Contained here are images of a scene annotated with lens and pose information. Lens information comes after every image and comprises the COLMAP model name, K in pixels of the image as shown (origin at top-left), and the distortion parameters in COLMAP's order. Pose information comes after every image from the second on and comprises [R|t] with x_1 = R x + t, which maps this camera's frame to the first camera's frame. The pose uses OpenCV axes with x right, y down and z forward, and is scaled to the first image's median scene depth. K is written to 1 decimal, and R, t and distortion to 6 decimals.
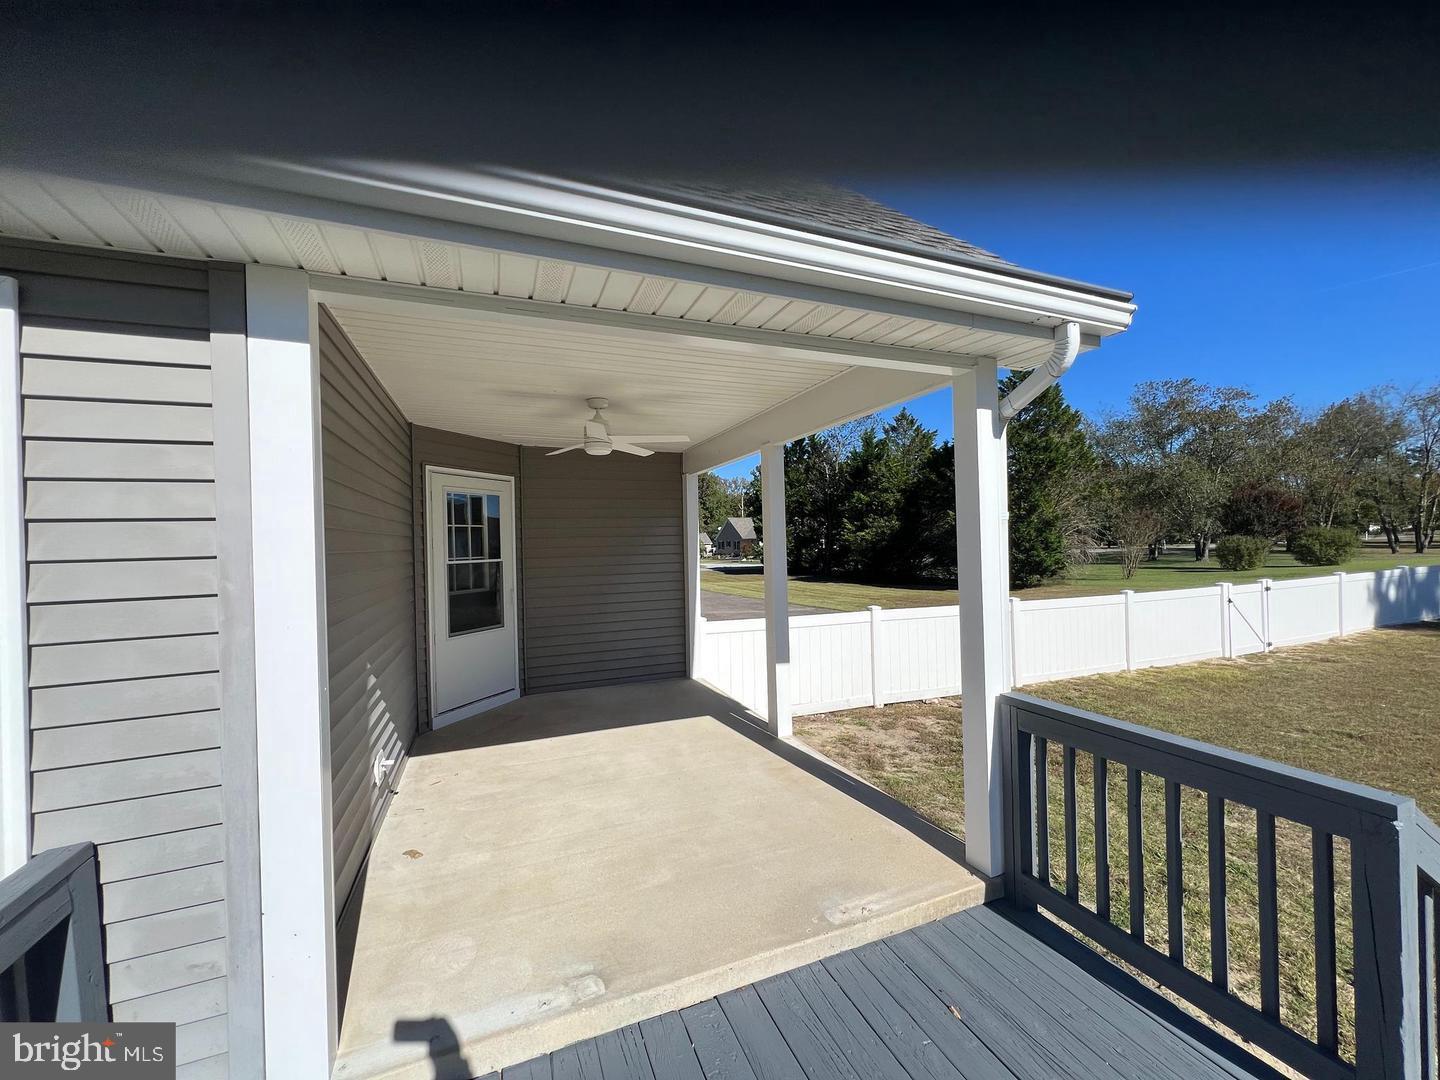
lens RADIAL K [[576.8, 0, 722.5], [0, 576.8, 539.8], [0, 0, 1]] dist [-0.001485, 0.000057]
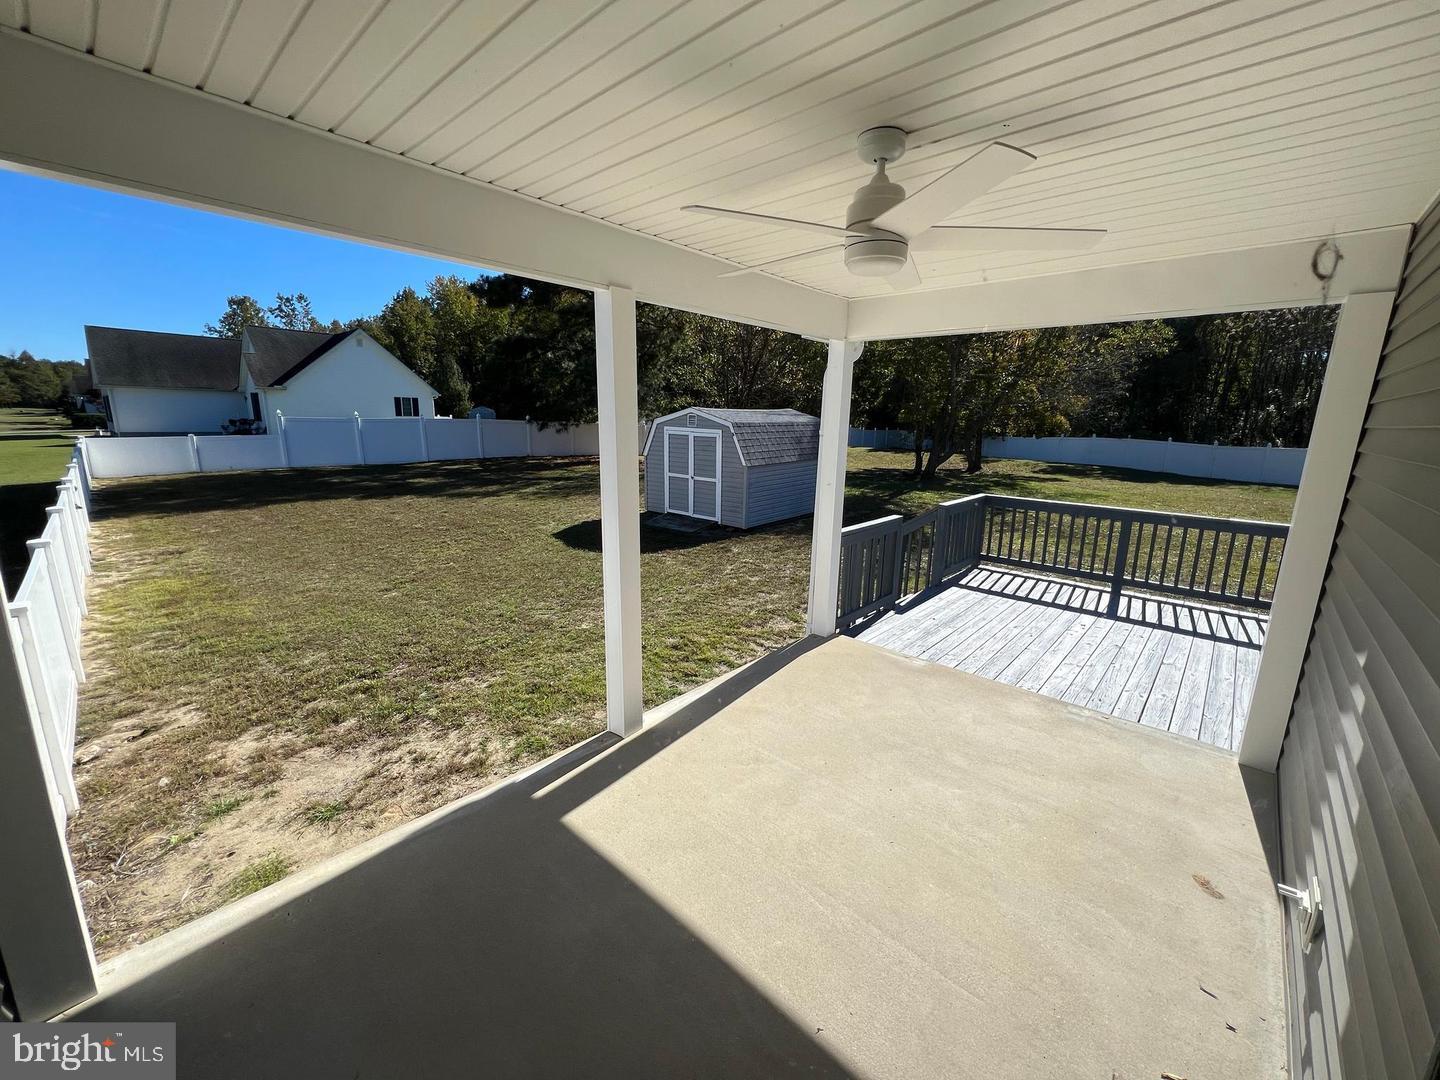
lens RADIAL K [[576.8, 0, 716.7], [0, 576.8, 540.6], [0, 0, 1]] dist [-0.001485, 0.000057]
pose [[-0.435994, -0.166399, 0.884432, -0.395852], [-0.000749, 0.982824, 0.184542, 0.000180], [-0.899949, 0.079797, -0.428630, 0.934398]]
